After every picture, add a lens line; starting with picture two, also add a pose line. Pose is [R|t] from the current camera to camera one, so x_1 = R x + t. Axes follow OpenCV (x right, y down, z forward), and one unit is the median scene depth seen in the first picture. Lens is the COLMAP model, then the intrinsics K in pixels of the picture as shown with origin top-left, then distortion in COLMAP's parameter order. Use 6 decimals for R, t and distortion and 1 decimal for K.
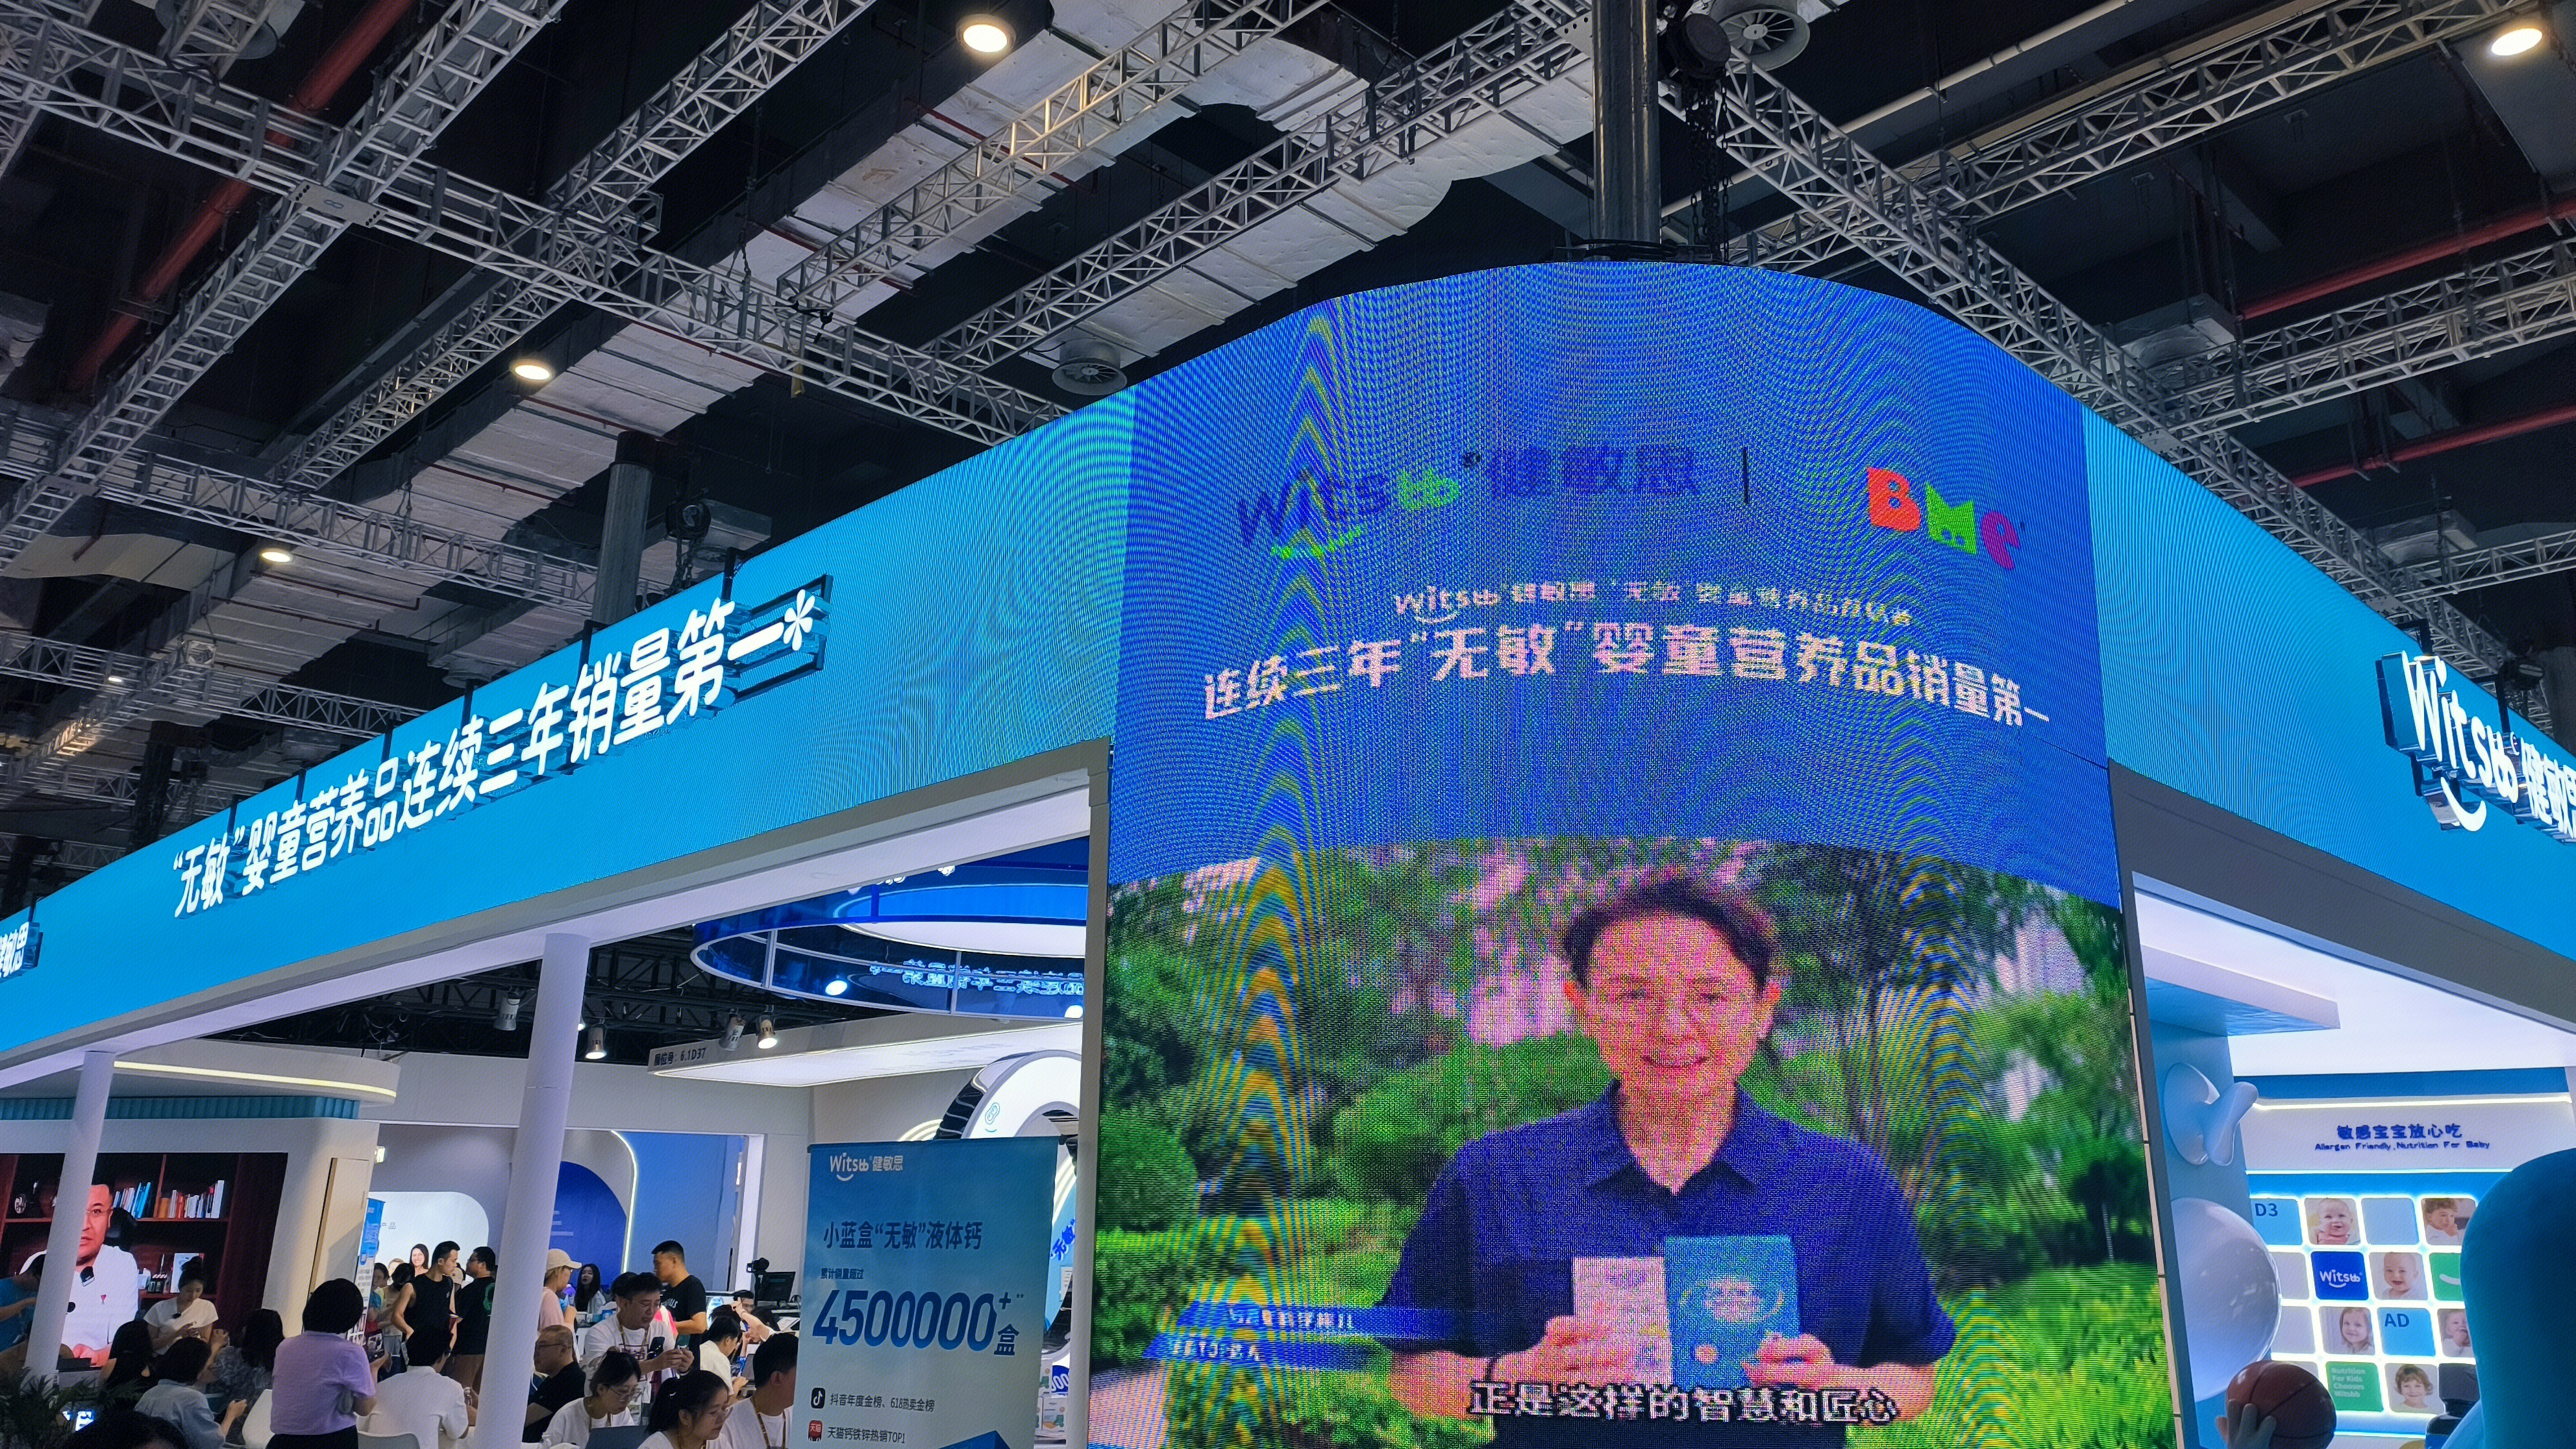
lens RADIAL K [[1900.5, 0, 1288.0], [0, 1900.5, 724.5], [0, 0, 1]] dist [0.007439, 0.002718]
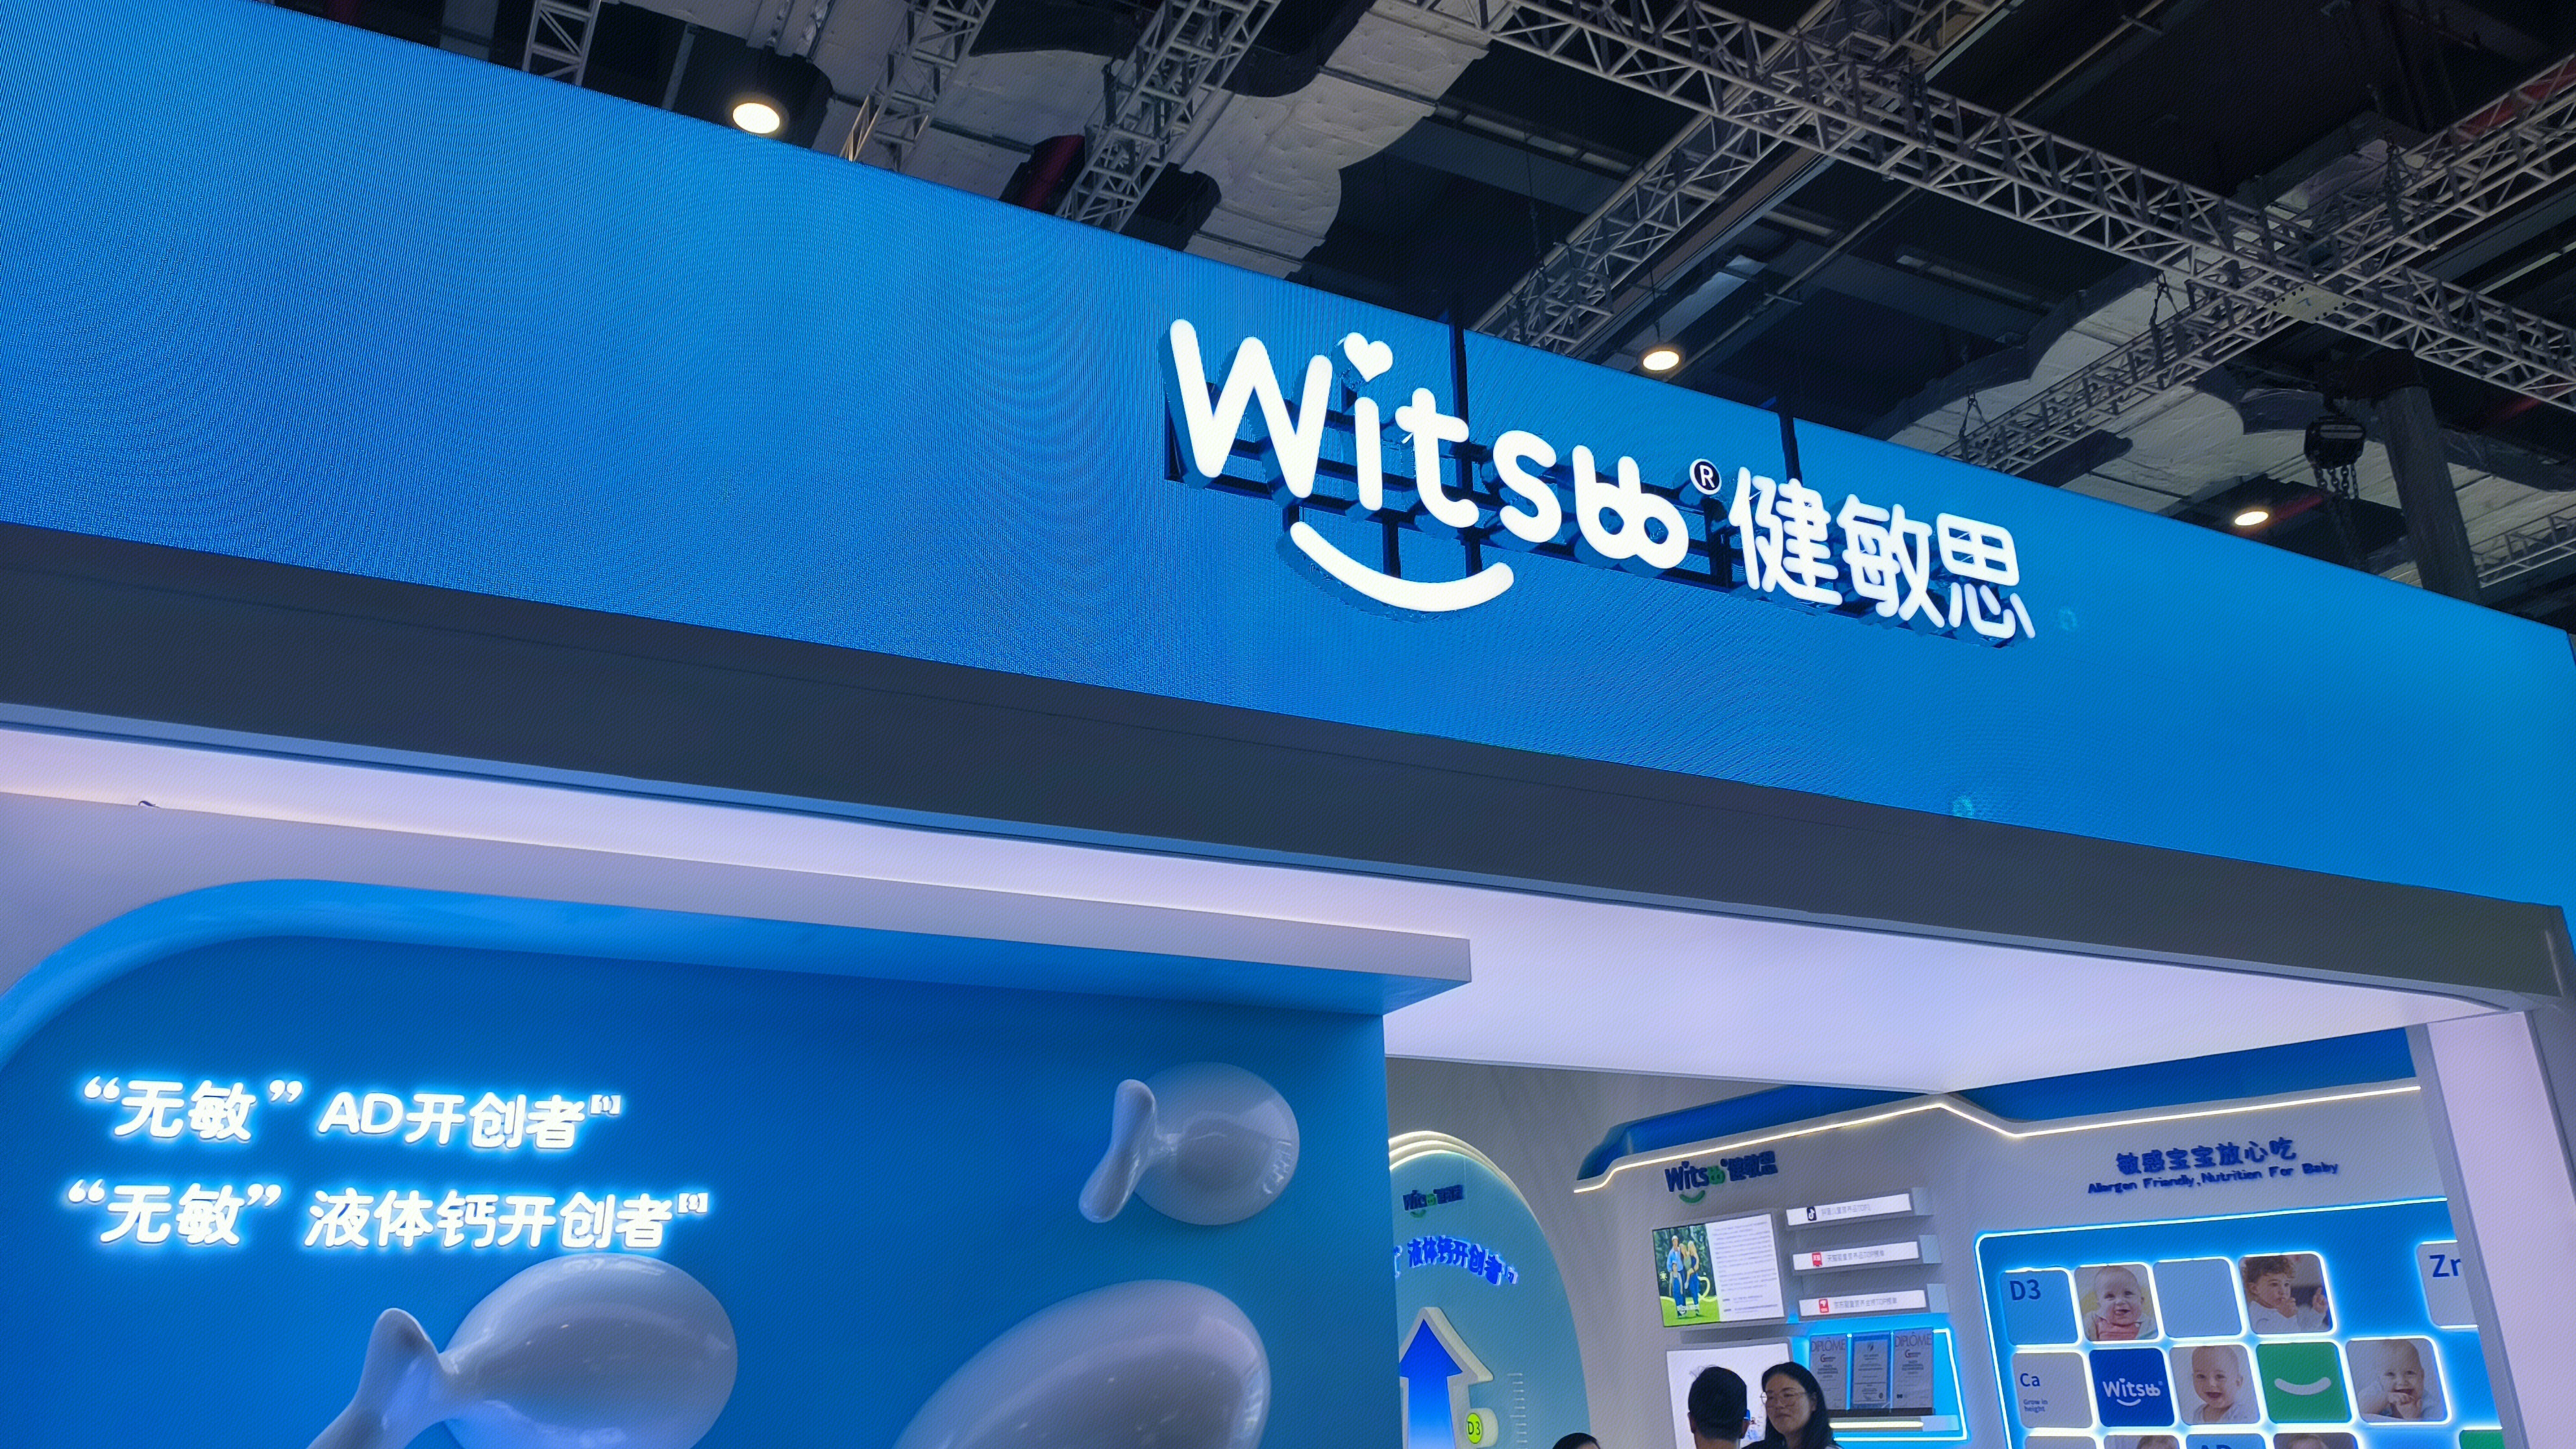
lens RADIAL K [[1881.5, 0, 1292.7], [0, 1881.5, 667.5], [0, 0, 1]] dist [-0.005630, -0.002225]
pose [[0.956725, -0.132541, -0.259055, 0.476989], [0.107382, 0.988221, -0.109030, 0.085530], [0.270455, 0.076494, 0.959689, 0.289396]]
